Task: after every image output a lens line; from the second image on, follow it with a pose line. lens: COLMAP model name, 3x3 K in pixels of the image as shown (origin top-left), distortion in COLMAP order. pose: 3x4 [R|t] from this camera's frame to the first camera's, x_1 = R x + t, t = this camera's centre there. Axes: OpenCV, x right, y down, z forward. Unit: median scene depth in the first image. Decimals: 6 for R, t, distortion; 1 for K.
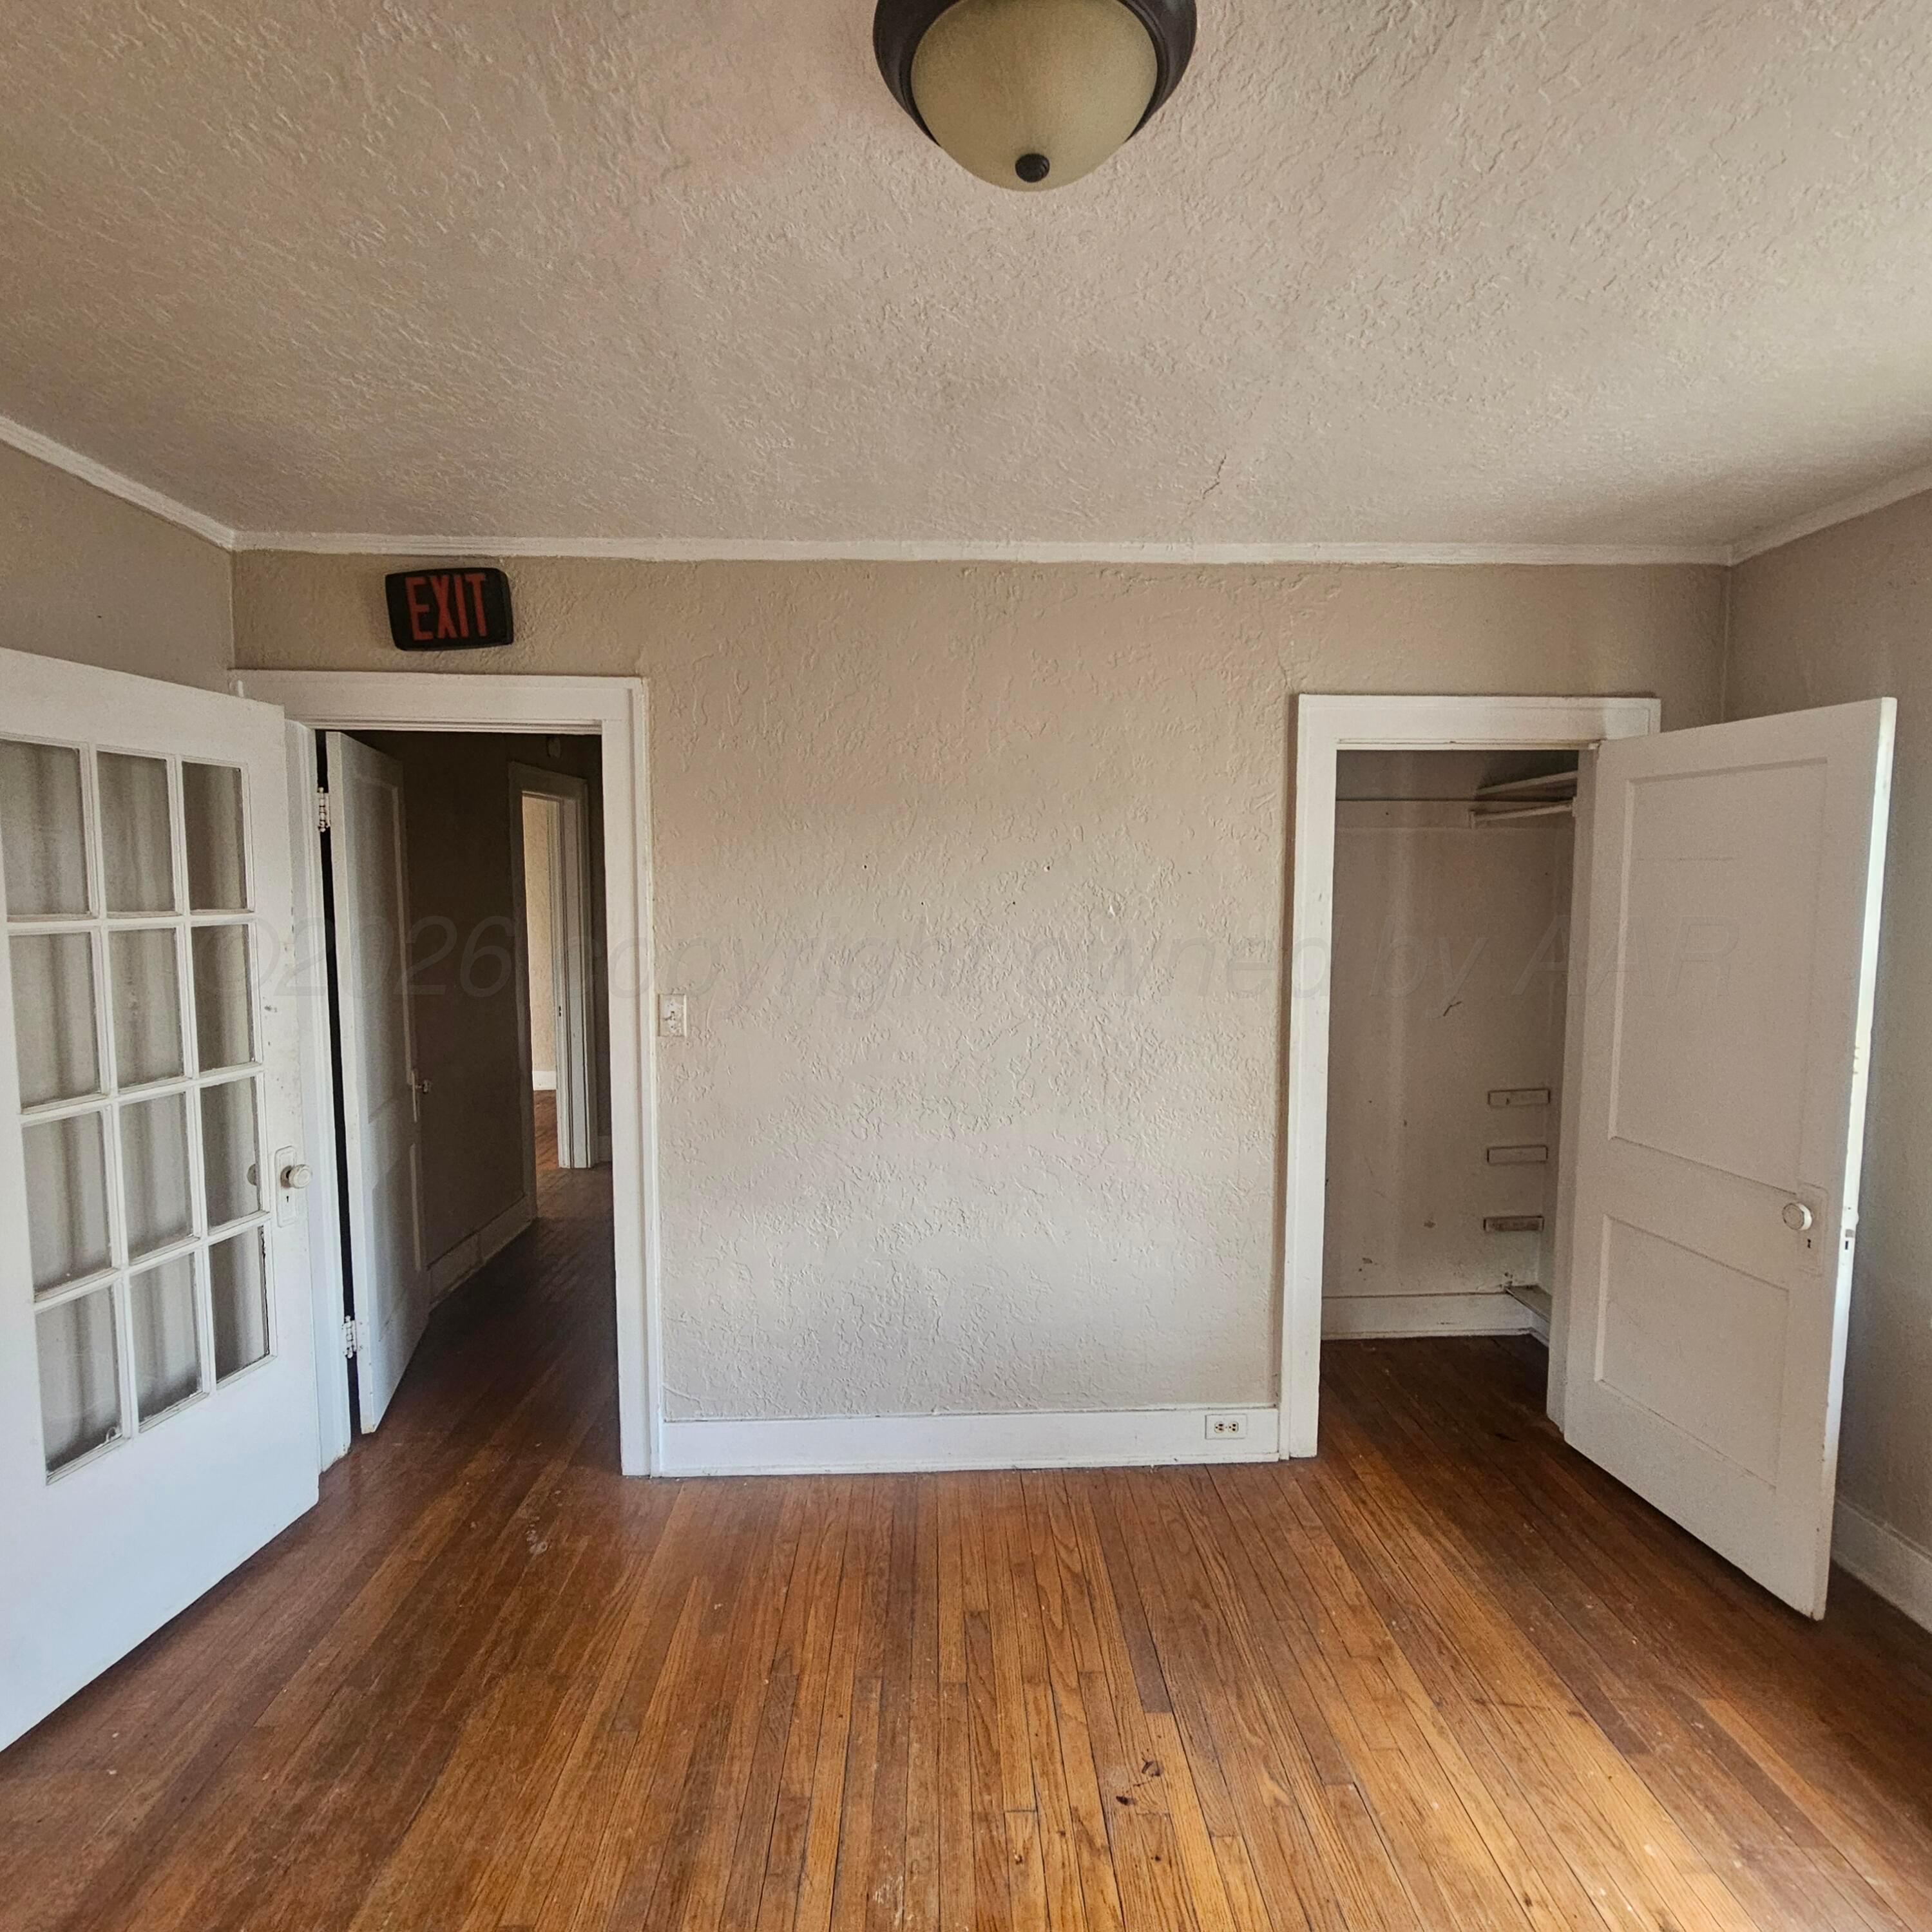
lens RADIAL K [[1055.0, 0, 968.4], [0, 1055.0, 961.2], [0, 0, 1]] dist [-0.003947, -0.000768]
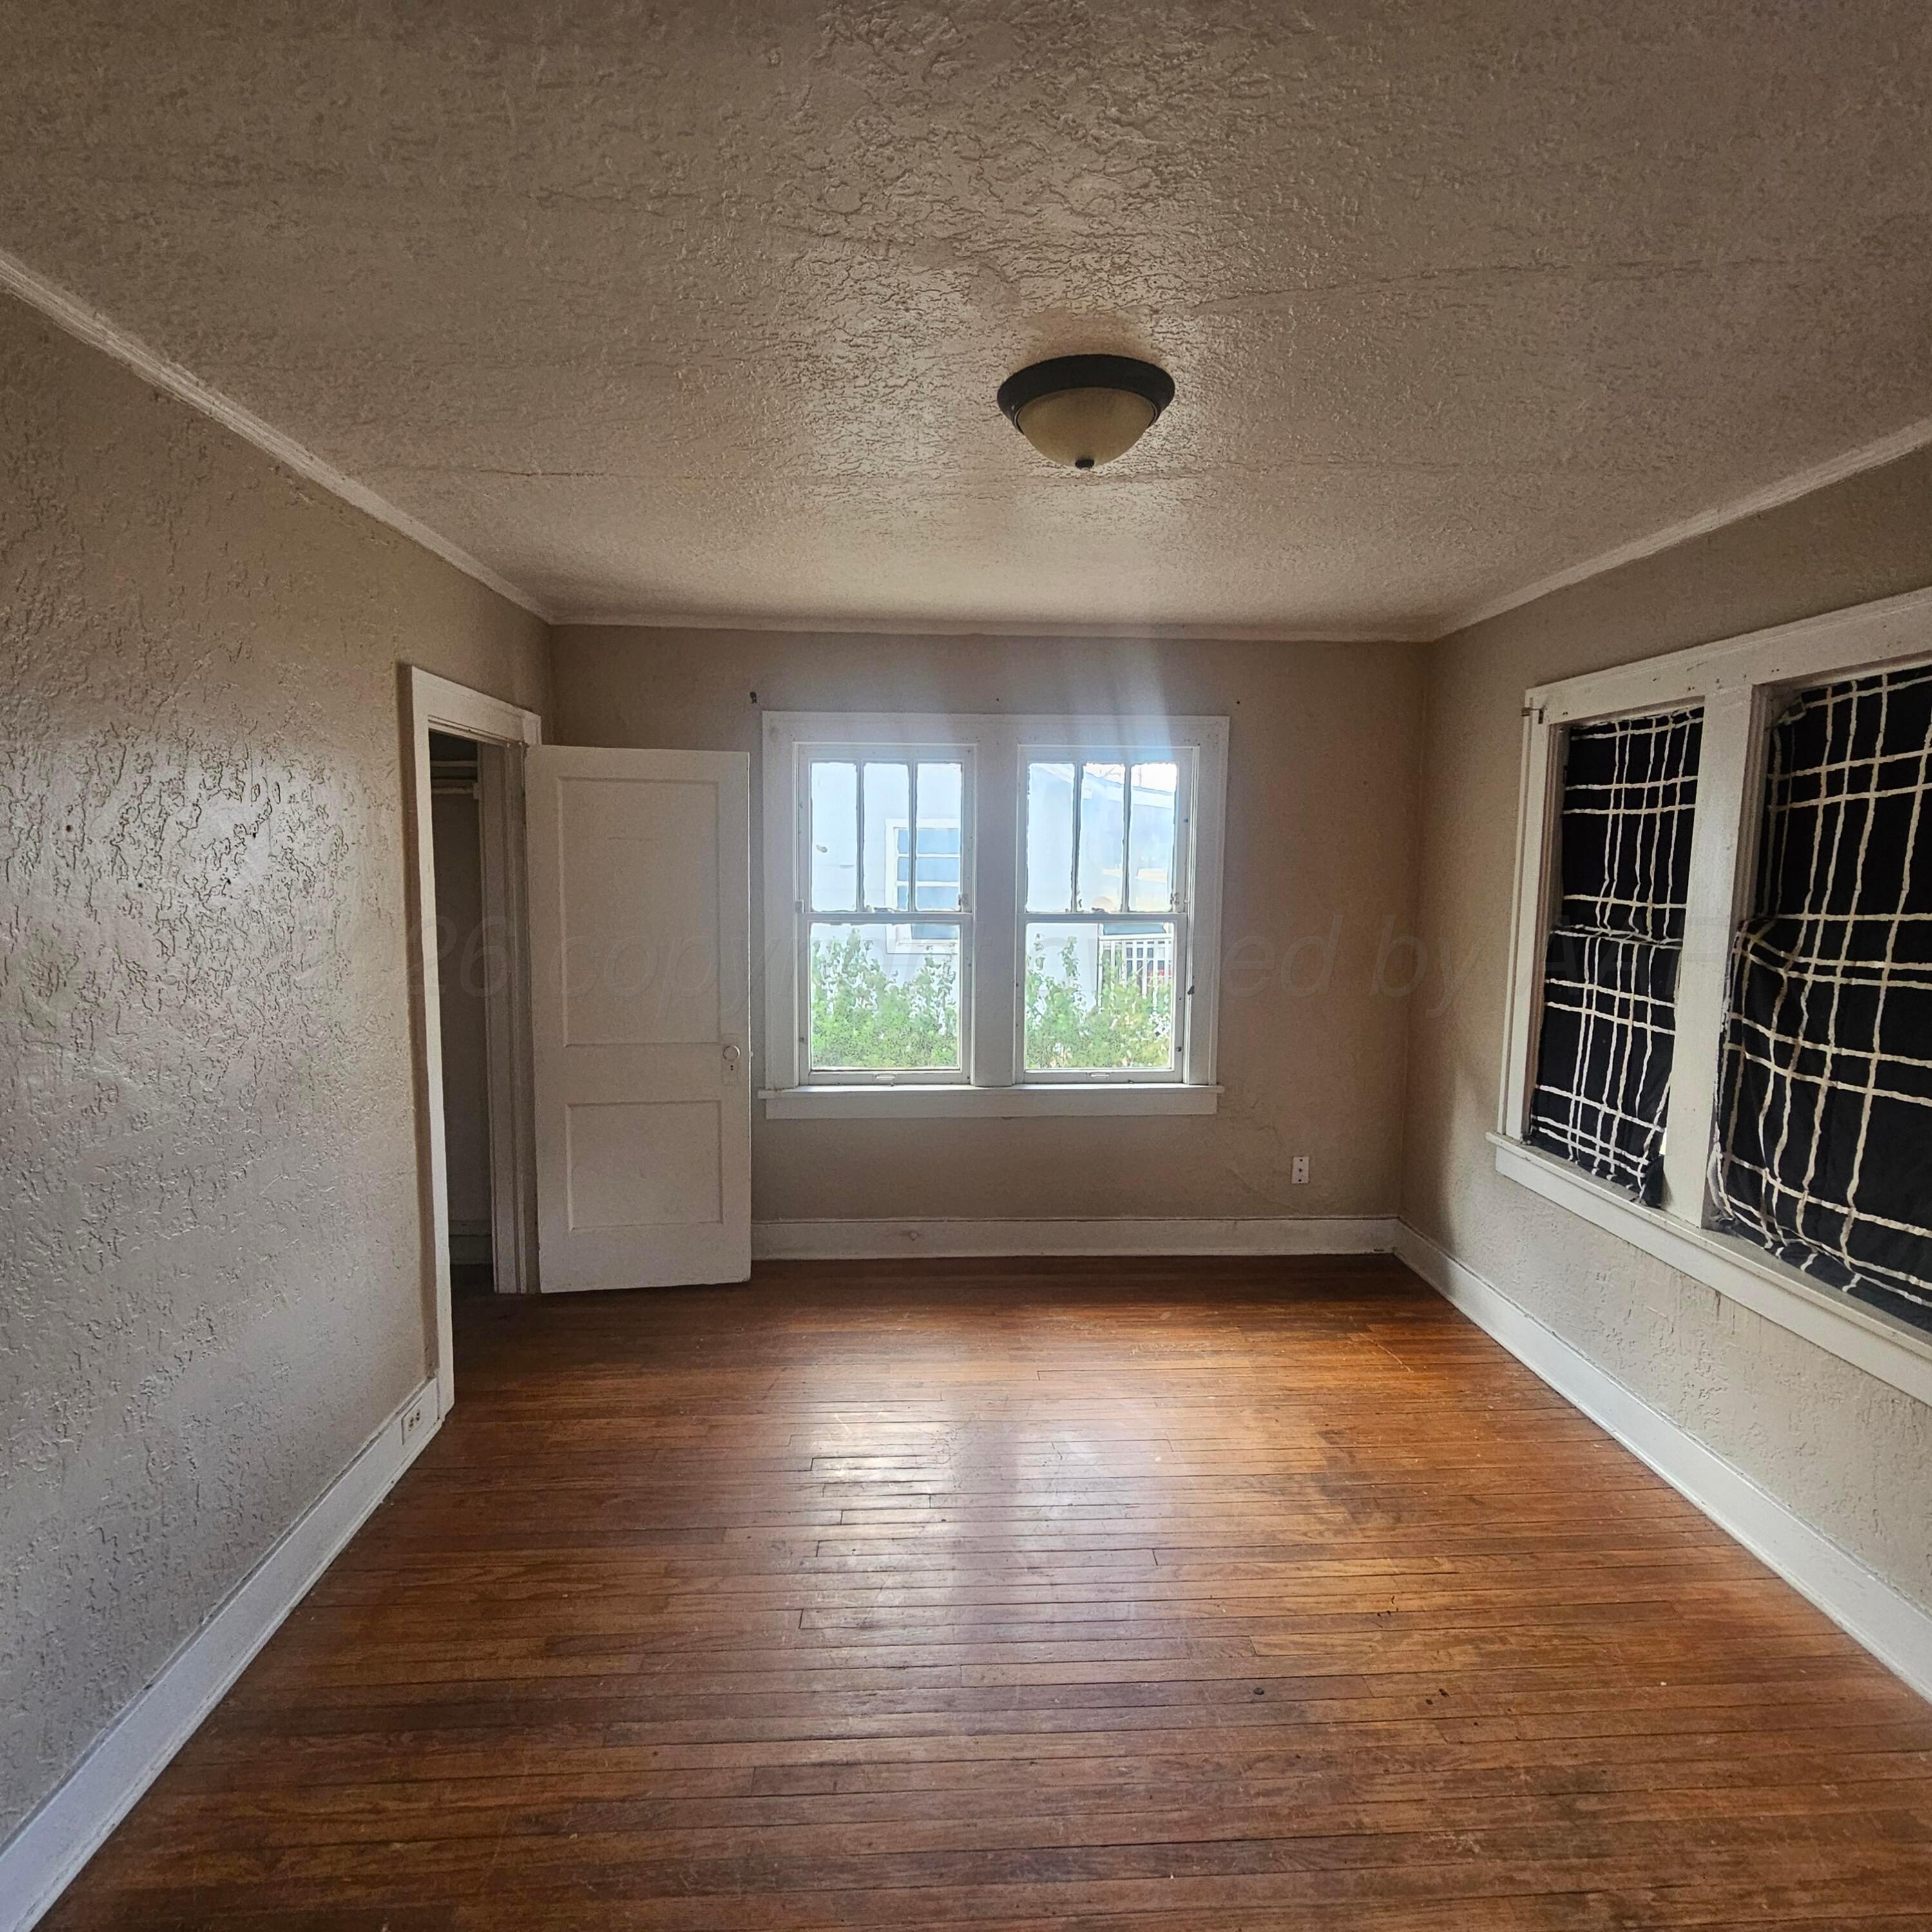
lens RADIAL K [[1055.0, 0, 968.4], [0, 1055.0, 961.2], [0, 0, 1]] dist [-0.003947, -0.000768]
pose [[-0.006642, -0.102172, 0.994745, -0.761761], [0.067951, 0.992421, 0.102387, -0.044057], [-0.997667, 0.068274, 0.000351, 0.524918]]
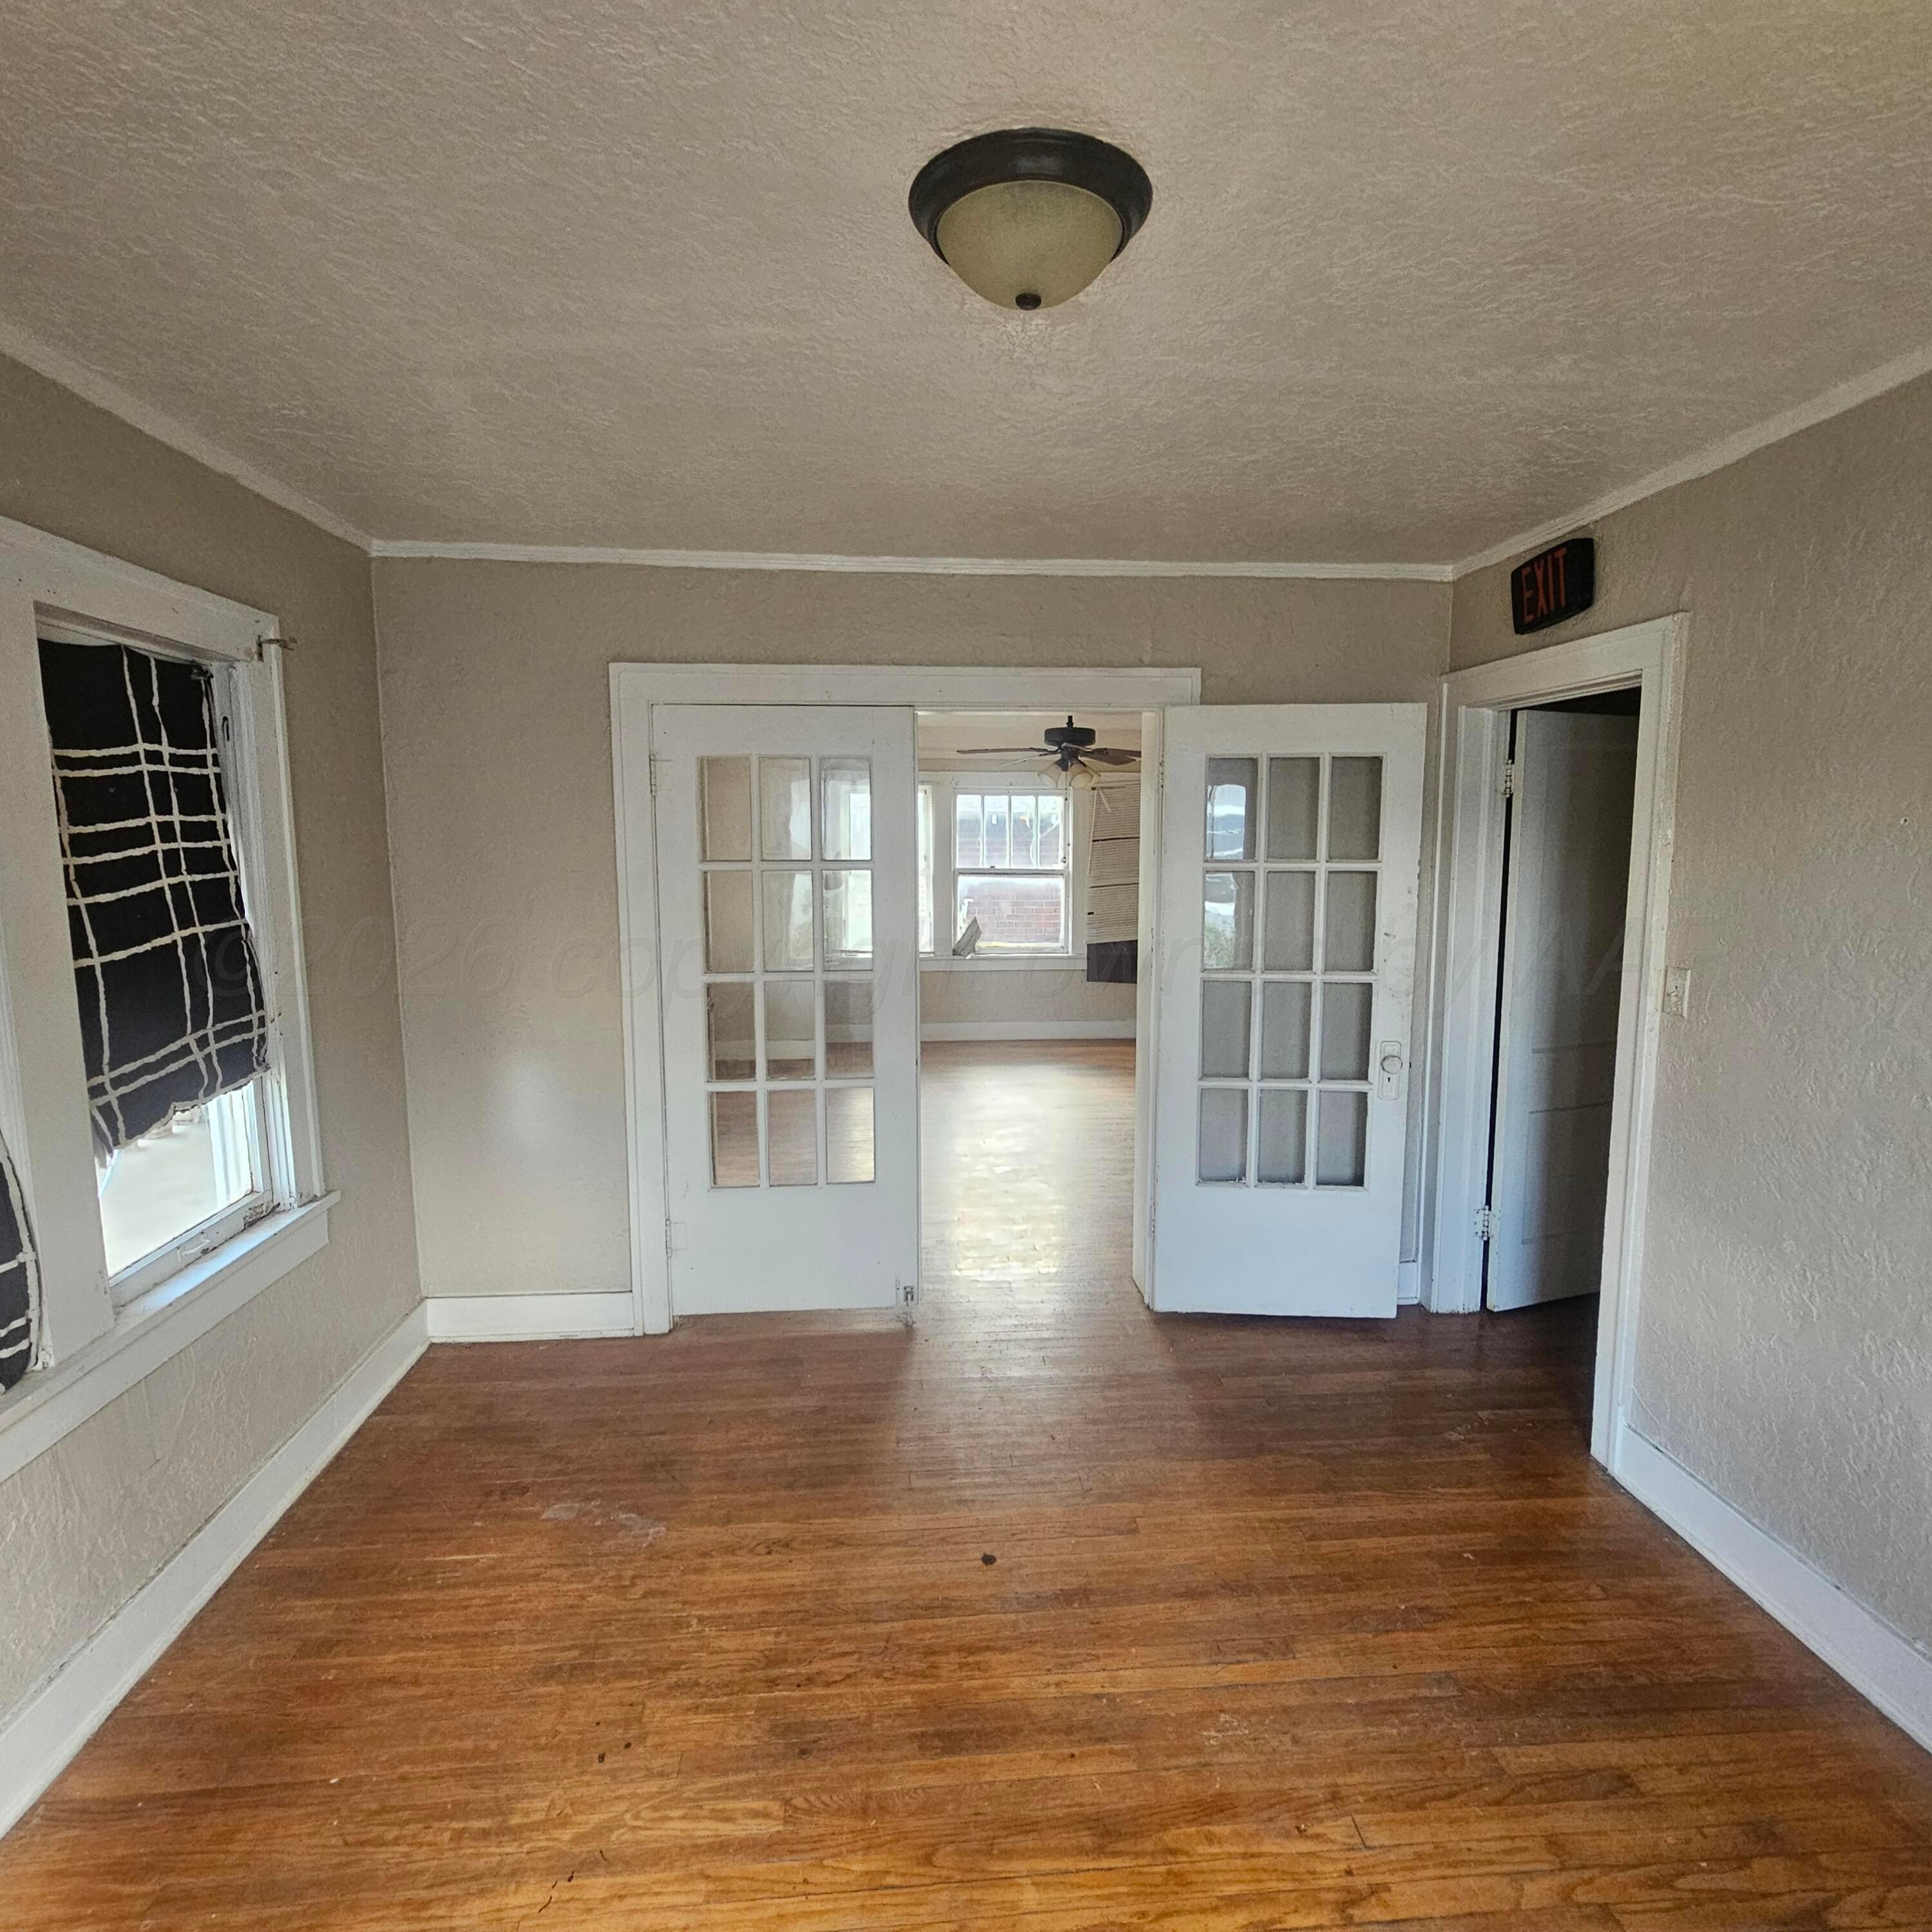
lens RADIAL K [[1058.5, 0, 974.7], [0, 1058.5, 964.9], [0, 0, 1]] dist [-0.023944, 0.001628]
pose [[0.041363, 0.117875, -0.992167, 0.605739], [-0.074454, 0.990619, 0.114588, -0.029777], [0.996366, 0.069132, 0.049751, 0.388813]]
